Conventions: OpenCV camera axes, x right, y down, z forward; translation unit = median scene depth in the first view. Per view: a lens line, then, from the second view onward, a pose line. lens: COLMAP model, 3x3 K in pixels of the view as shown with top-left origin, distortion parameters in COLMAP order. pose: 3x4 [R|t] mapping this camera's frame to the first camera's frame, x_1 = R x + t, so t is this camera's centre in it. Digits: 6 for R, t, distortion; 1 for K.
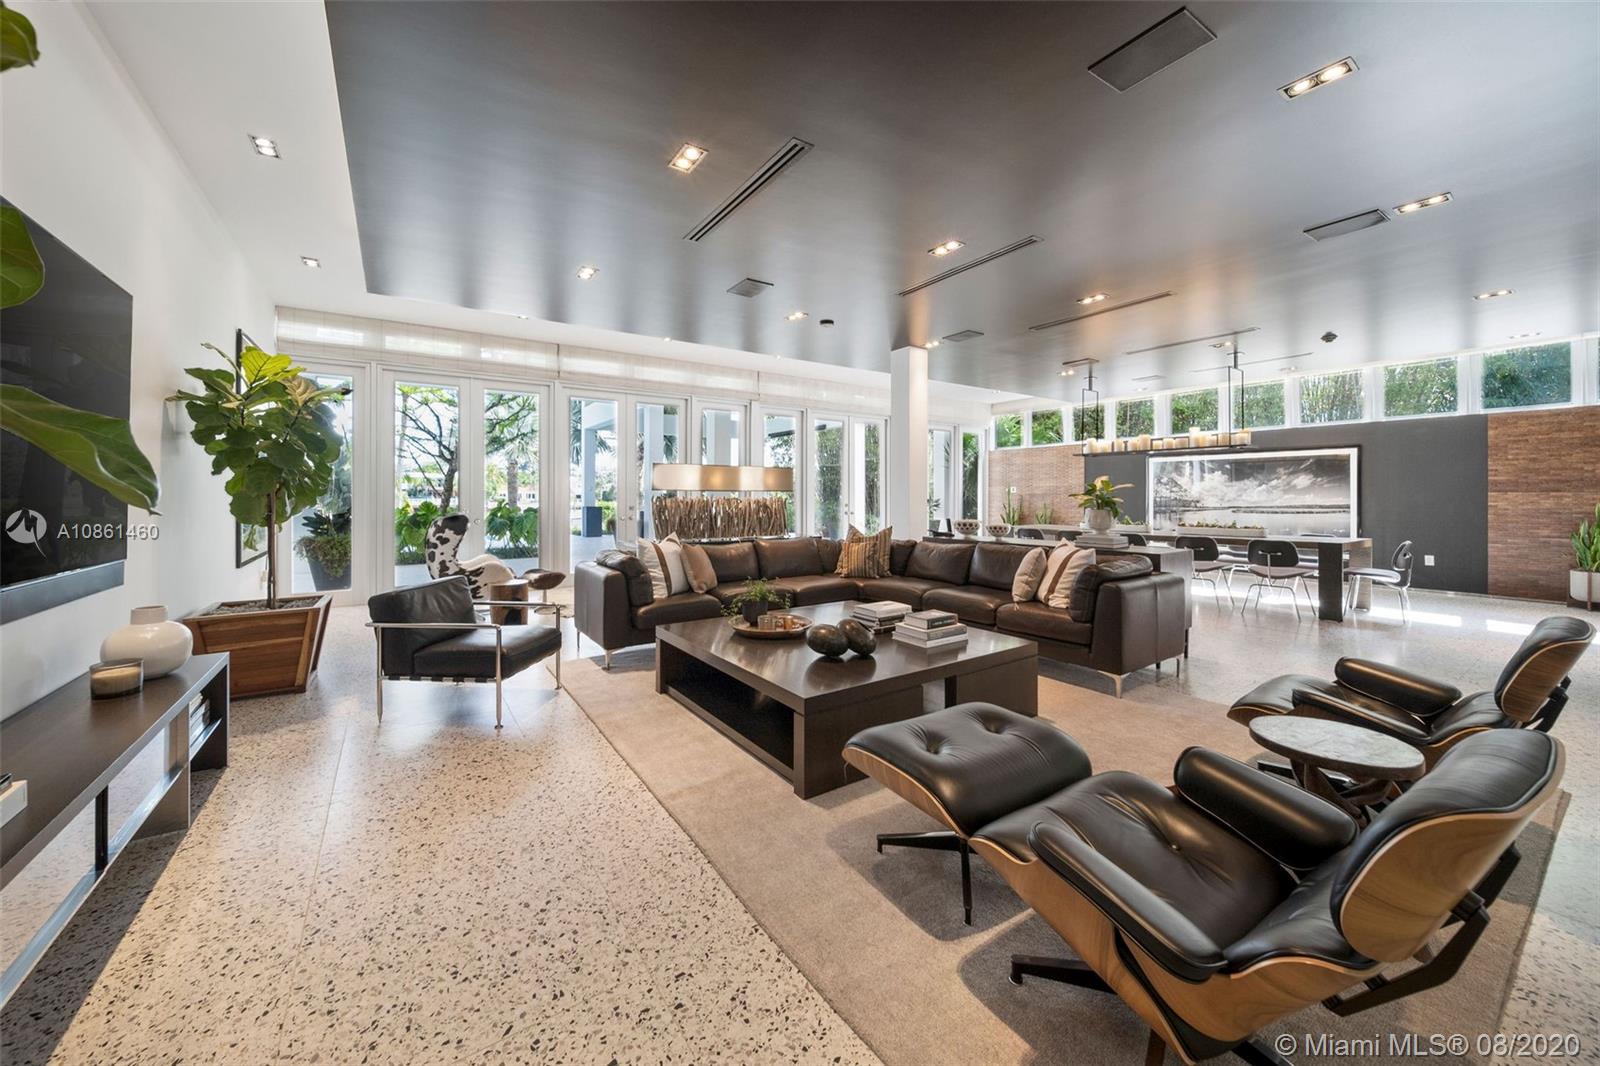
lens RADIAL K [[598.5, 0, 811.1], [0, 598.5, 488.2], [0, 0, 1]] dist [0.001295, -0.000051]
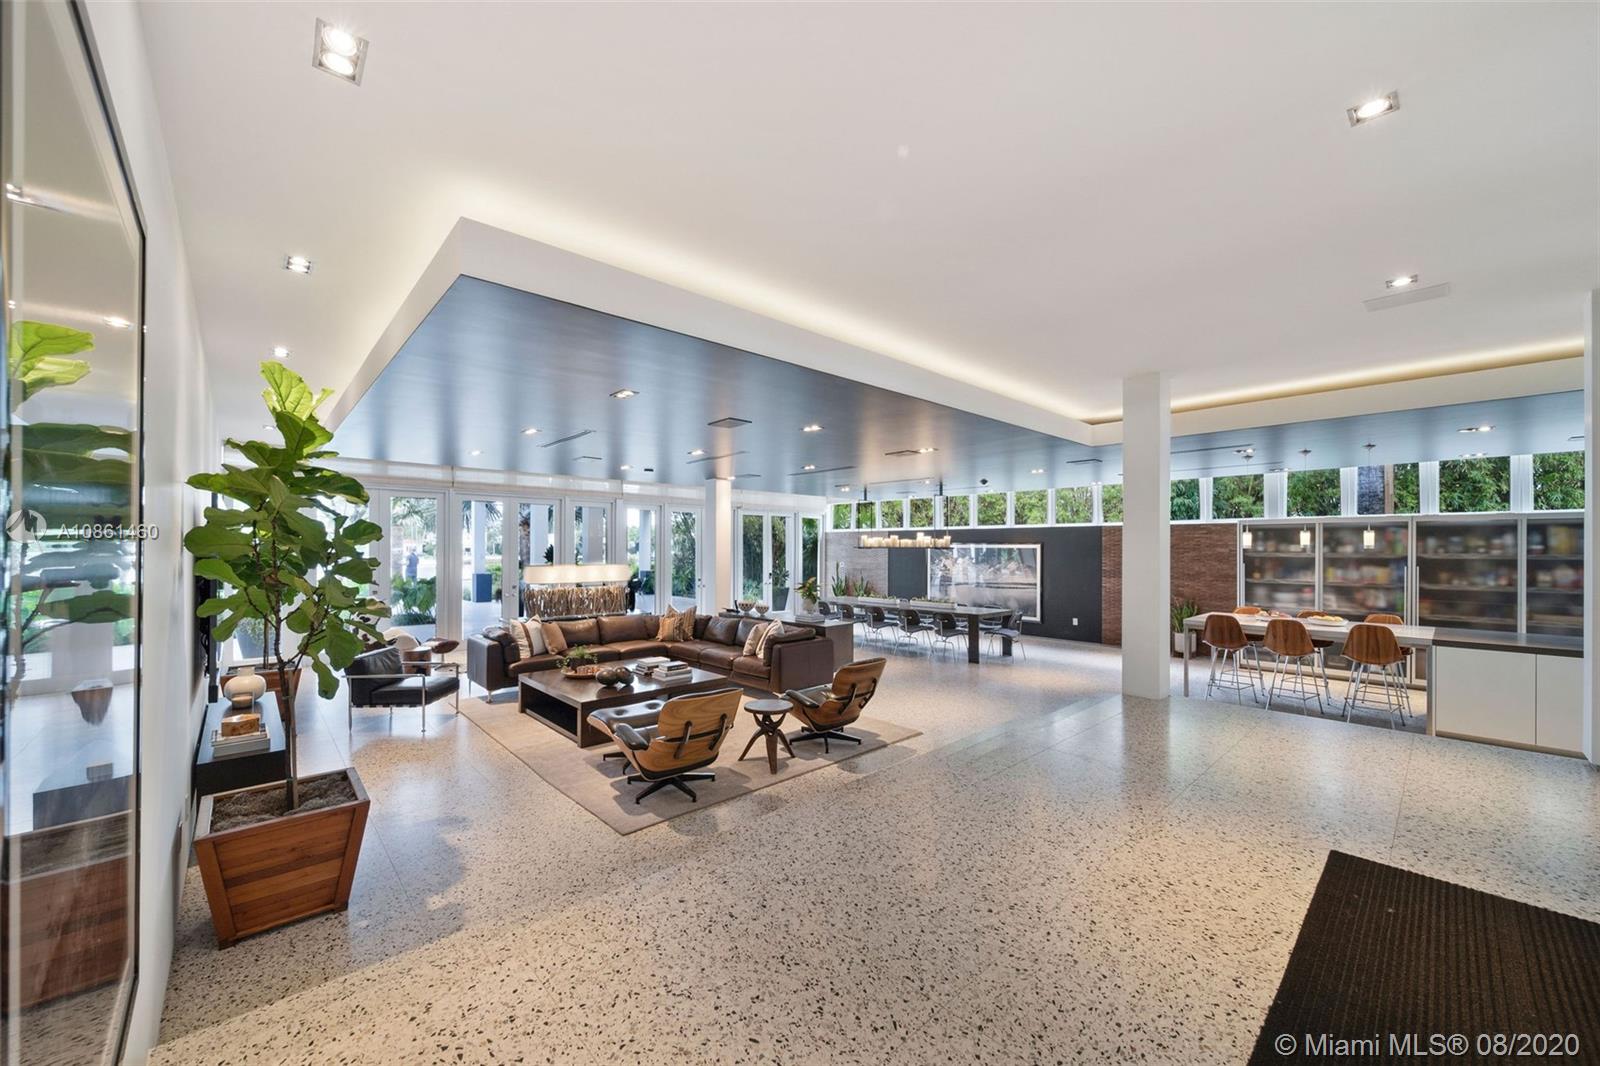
lens RADIAL K [[598.5, 0, 801.9], [0, 598.5, 547.7], [0, 0, 1]] dist [0.001295, -0.000051]
pose [[0.990373, 0.004566, 0.138346, 0.229663], [-0.005652, 0.999956, 0.007457, -0.112671], [-0.138305, -0.008168, 0.990356, -0.607609]]
